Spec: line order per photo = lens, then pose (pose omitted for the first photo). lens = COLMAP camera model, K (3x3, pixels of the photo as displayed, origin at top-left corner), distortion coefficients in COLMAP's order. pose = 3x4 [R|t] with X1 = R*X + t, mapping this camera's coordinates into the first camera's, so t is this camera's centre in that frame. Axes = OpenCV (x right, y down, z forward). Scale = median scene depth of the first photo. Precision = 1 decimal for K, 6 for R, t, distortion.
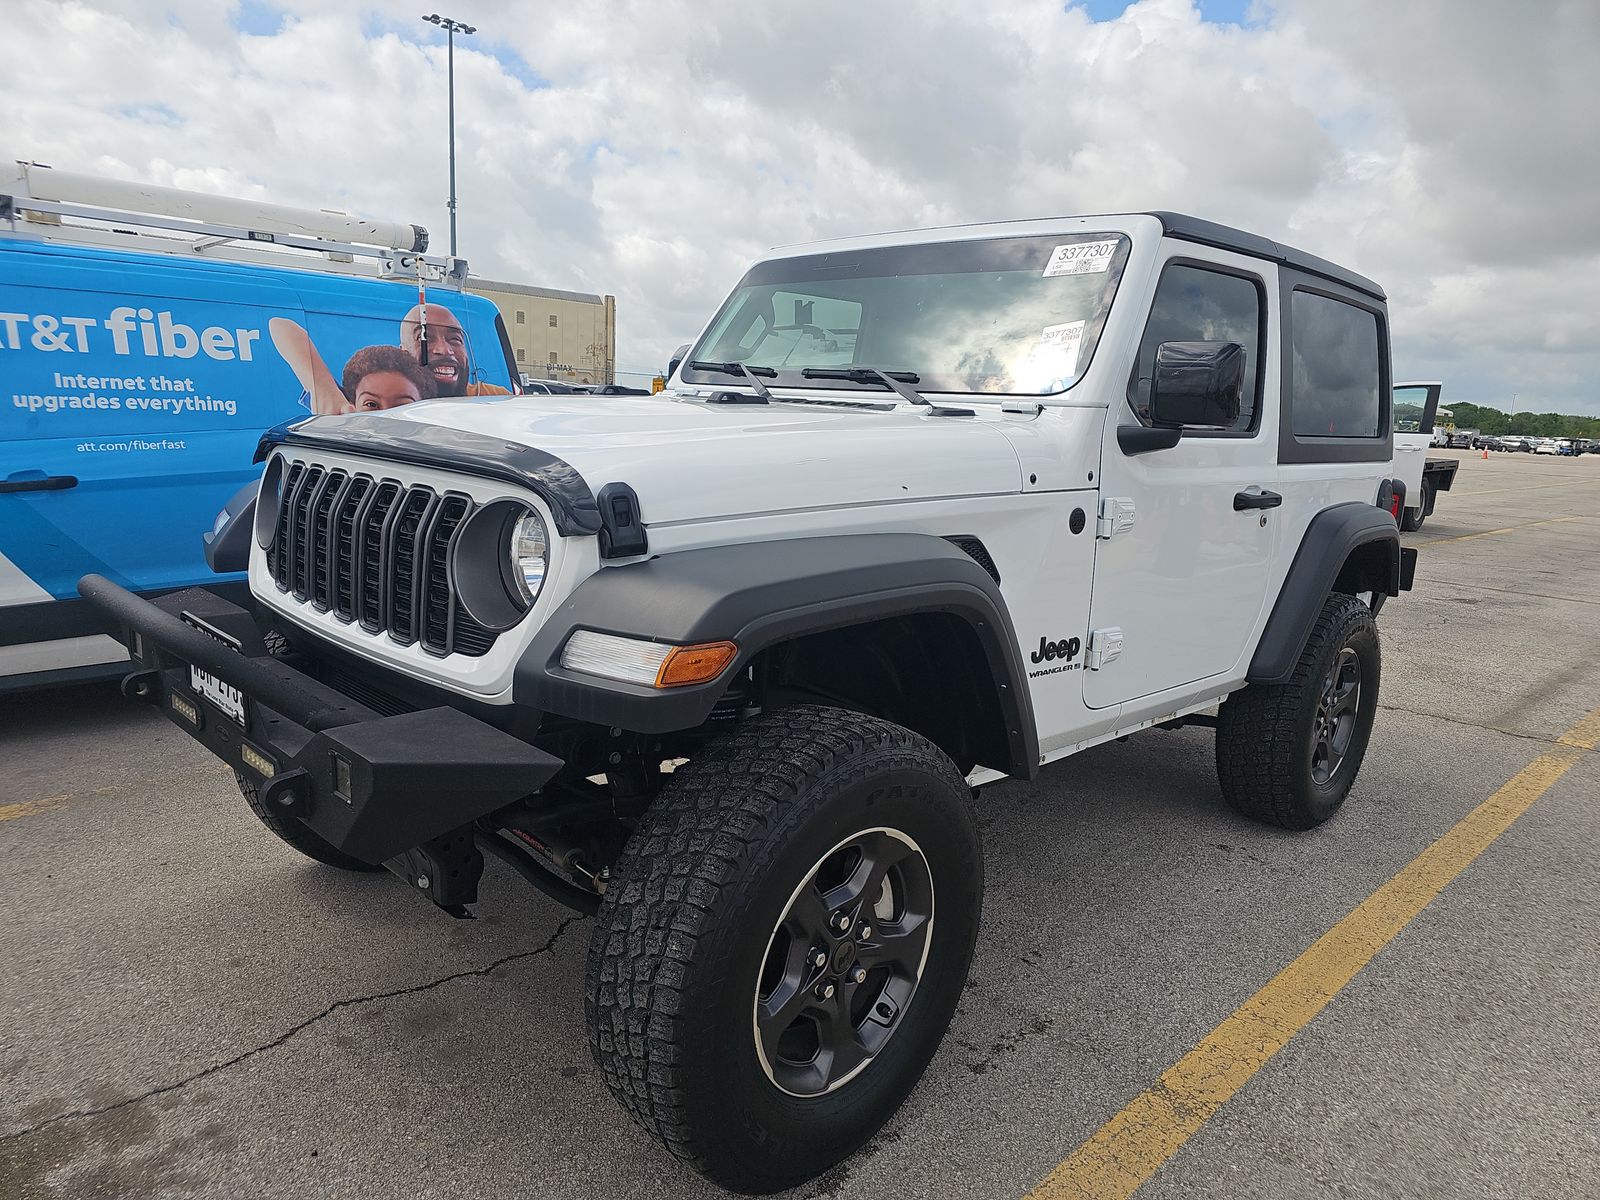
lens RADIAL K [[1088.3, 0, 802.0], [0, 1088.3, 654.0], [0, 0, 1]] dist [0.008078, -0.000400]
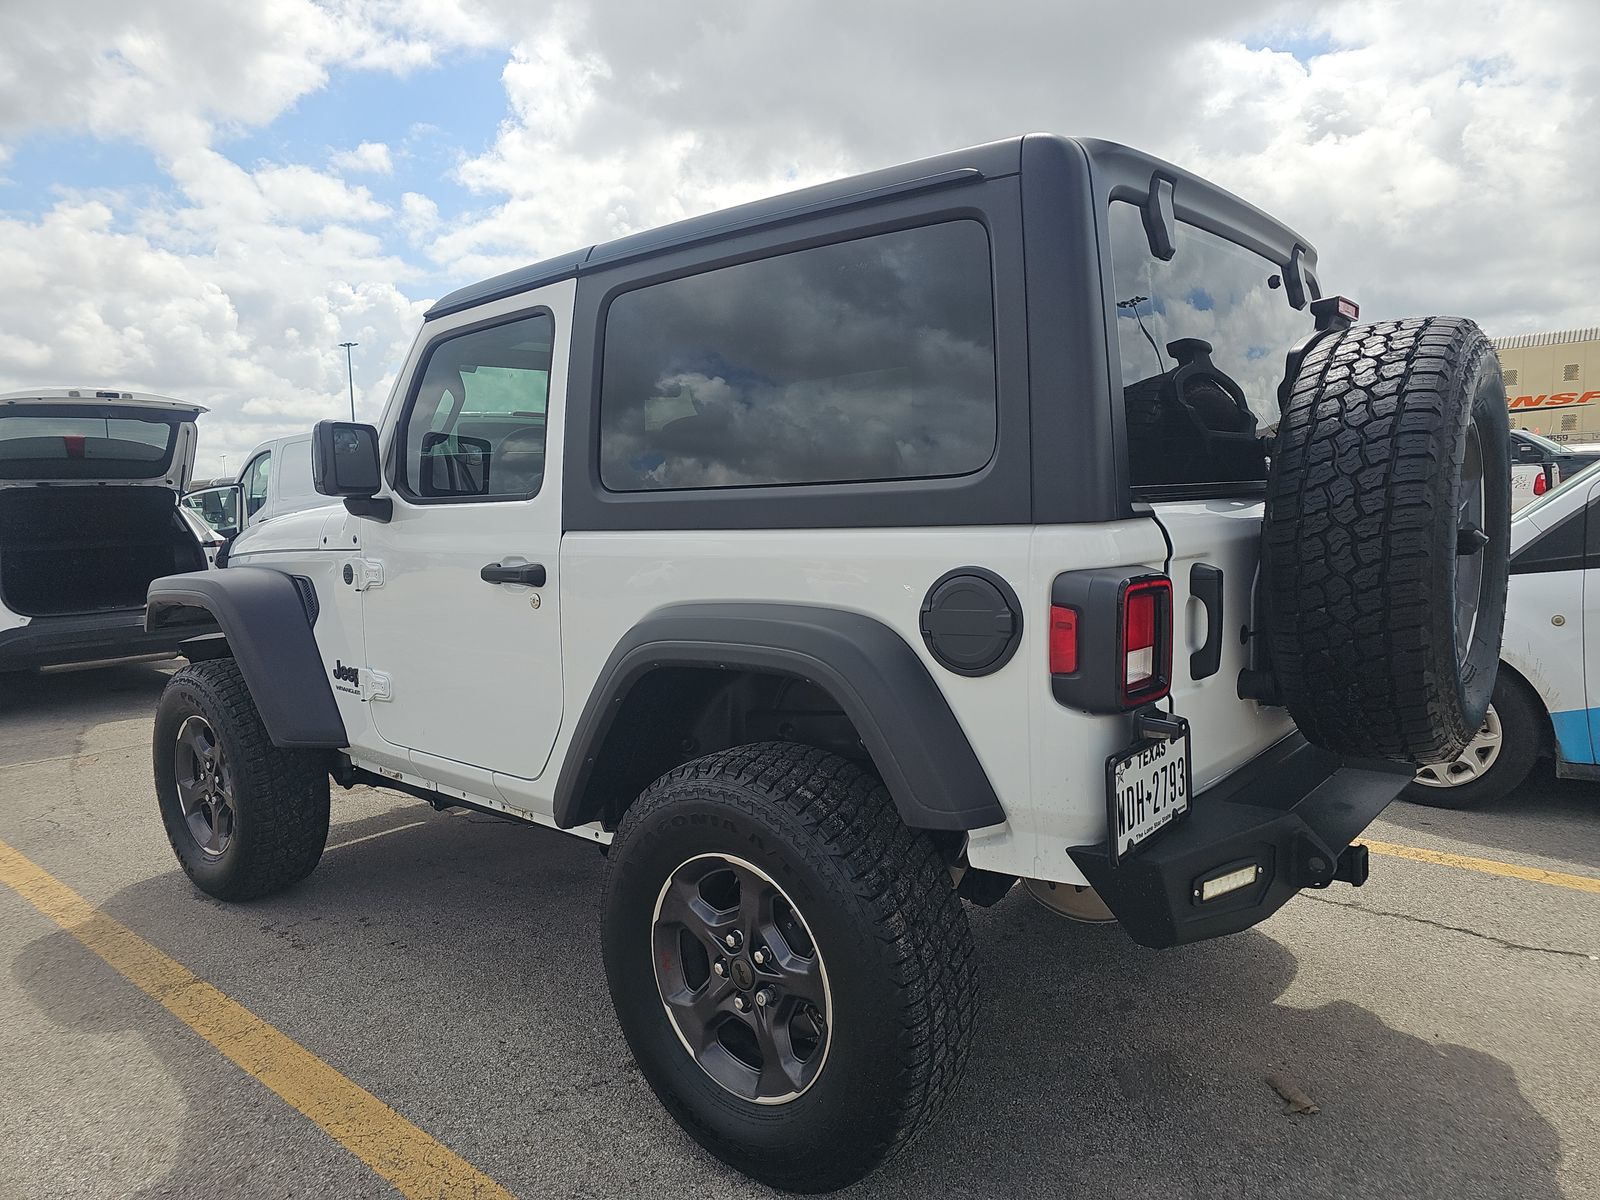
lens RADIAL K [[1107.2, 0, 807.3], [0, 1107.2, 600.6], [0, 0, 1]] dist [0.002352, -0.007219]
pose [[0.043212, 0.058624, -0.997344, 1.418154], [-0.173091, 0.983620, 0.050318, -0.226390], [0.983957, 0.170457, 0.052651, 1.321650]]
